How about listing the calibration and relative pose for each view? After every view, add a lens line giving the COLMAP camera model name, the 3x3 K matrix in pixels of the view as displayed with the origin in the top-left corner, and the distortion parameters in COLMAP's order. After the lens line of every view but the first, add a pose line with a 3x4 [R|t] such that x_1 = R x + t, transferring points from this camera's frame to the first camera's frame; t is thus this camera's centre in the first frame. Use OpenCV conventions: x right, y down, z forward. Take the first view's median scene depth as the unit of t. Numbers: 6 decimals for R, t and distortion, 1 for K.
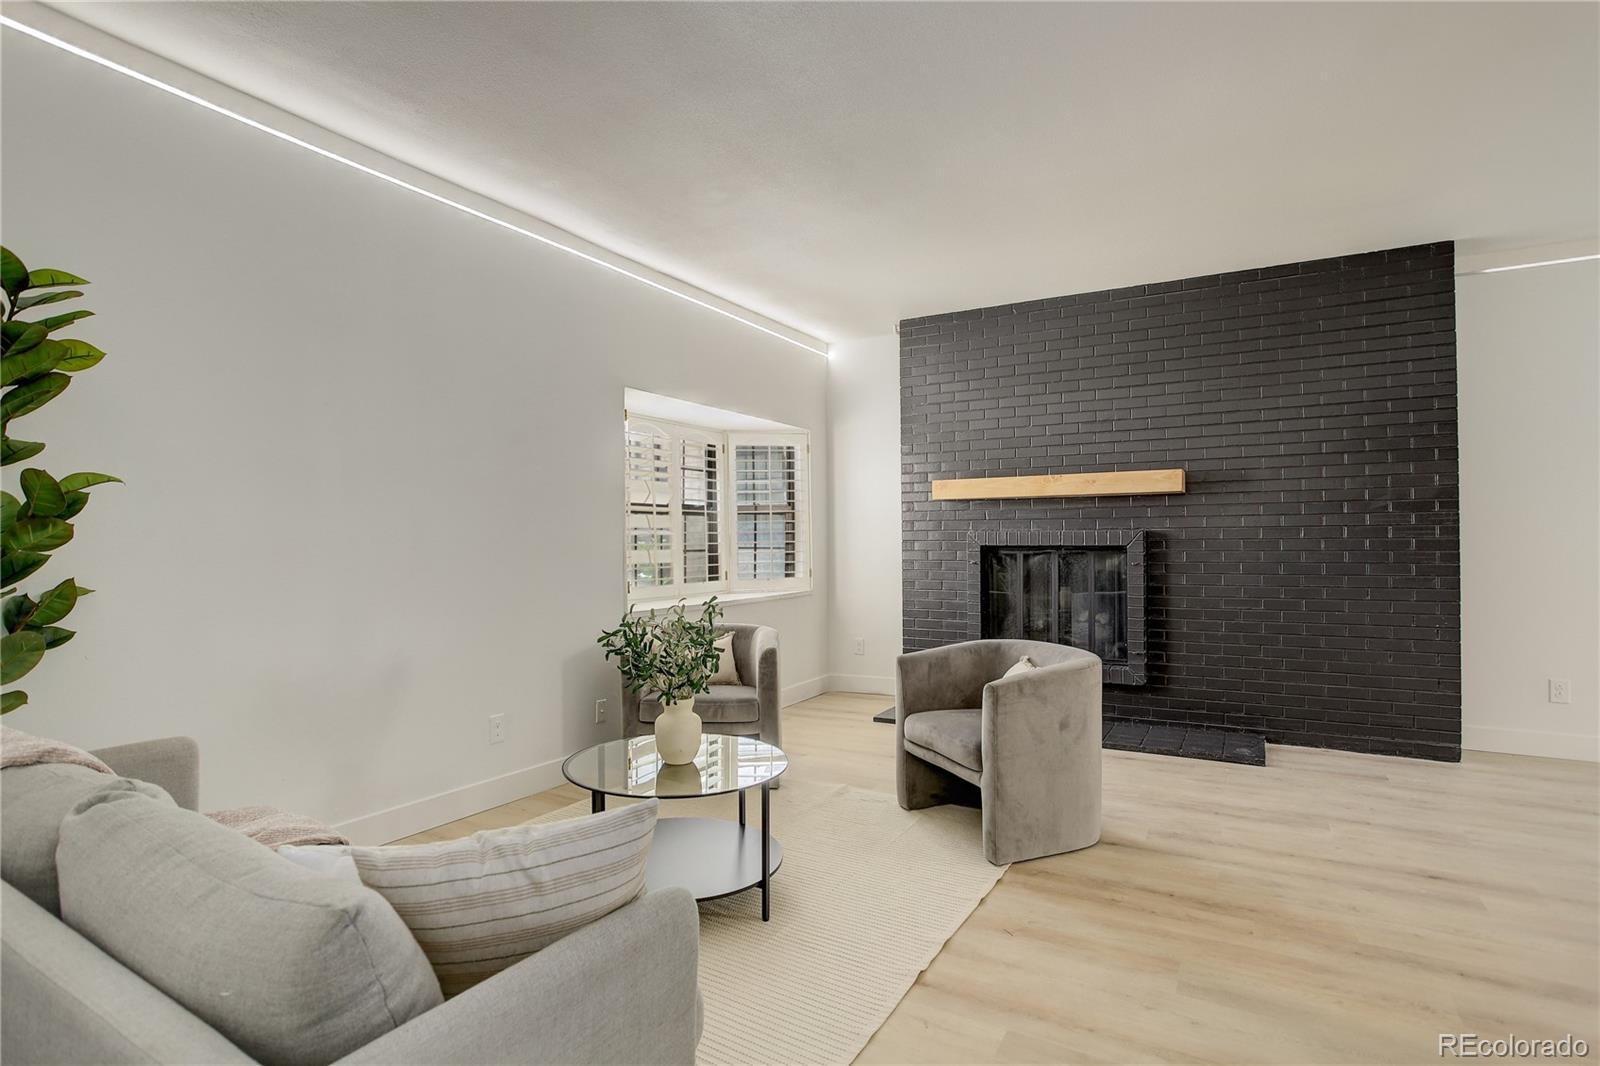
lens RADIAL K [[811.5, 0, 817.1], [0, 811.5, 541.1], [0, 0, 1]] dist [0.003737, 0.000731]
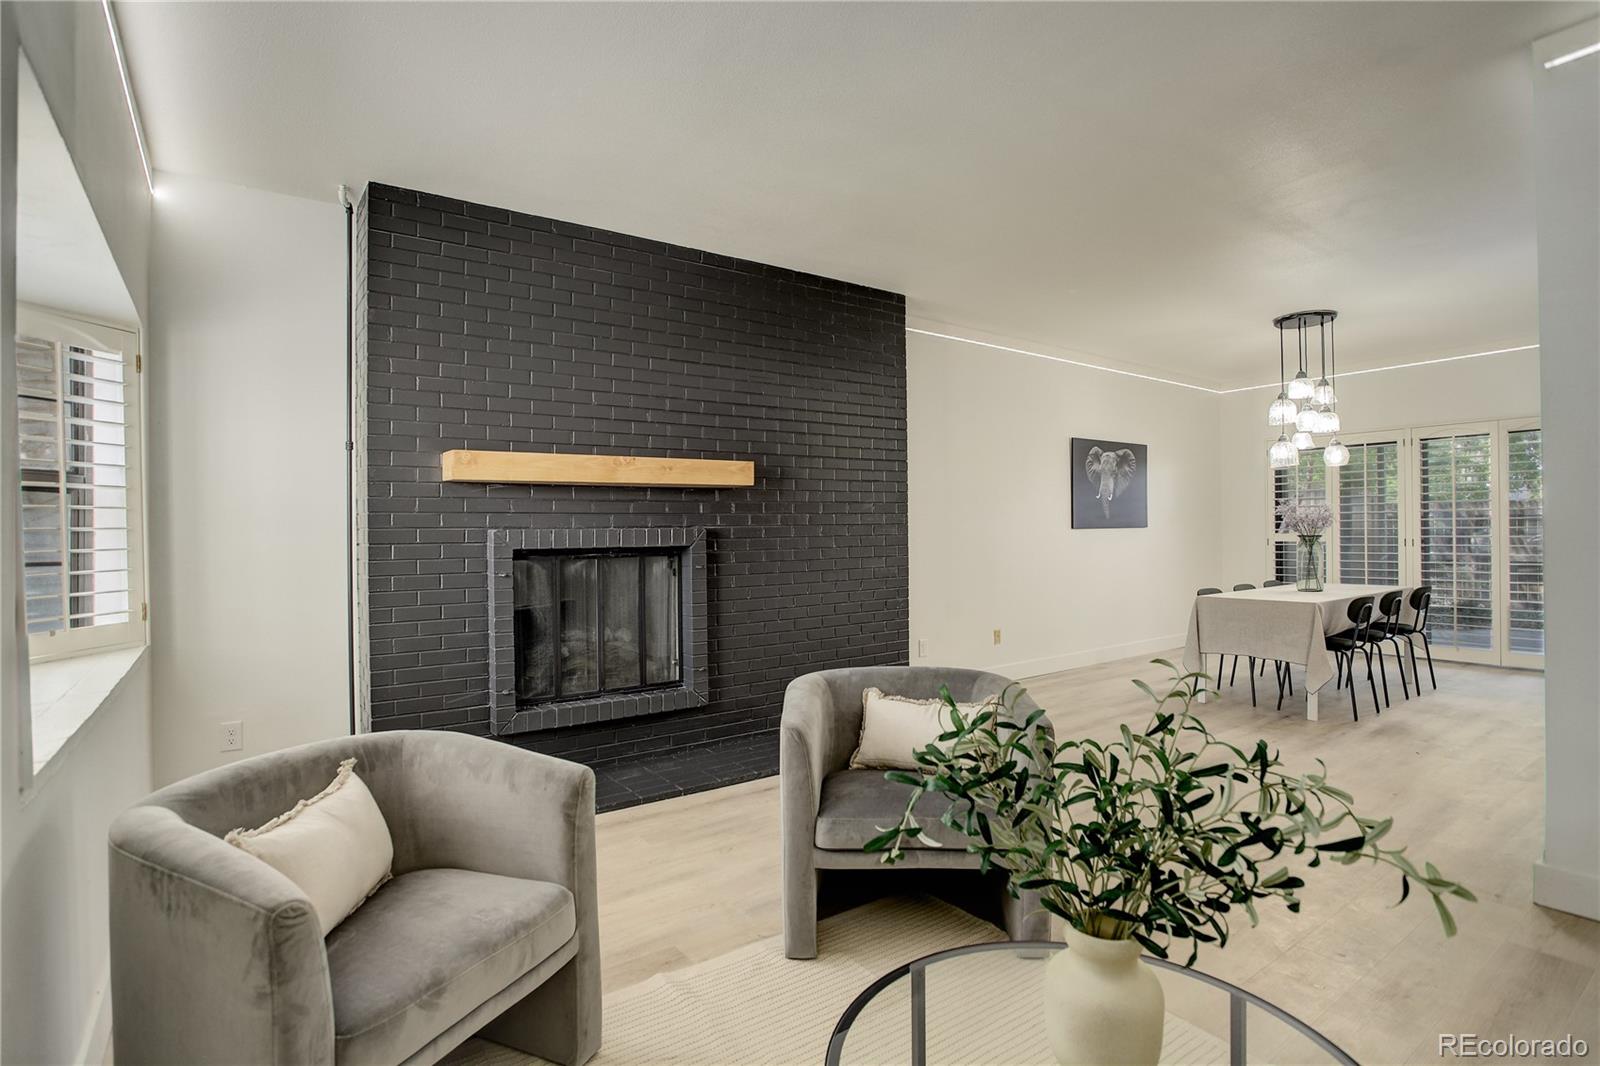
lens RADIAL K [[822.4, 0, 800.0], [0, 822.4, 533.0], [0, 0, 1]] dist [-0.072240, 0.038665]
pose [[0.418264, -0.008625, 0.908284, -0.341709], [0.009261, 0.999943, 0.005230, -0.011255], [-0.908278, 0.006224, 0.418320, 0.507546]]
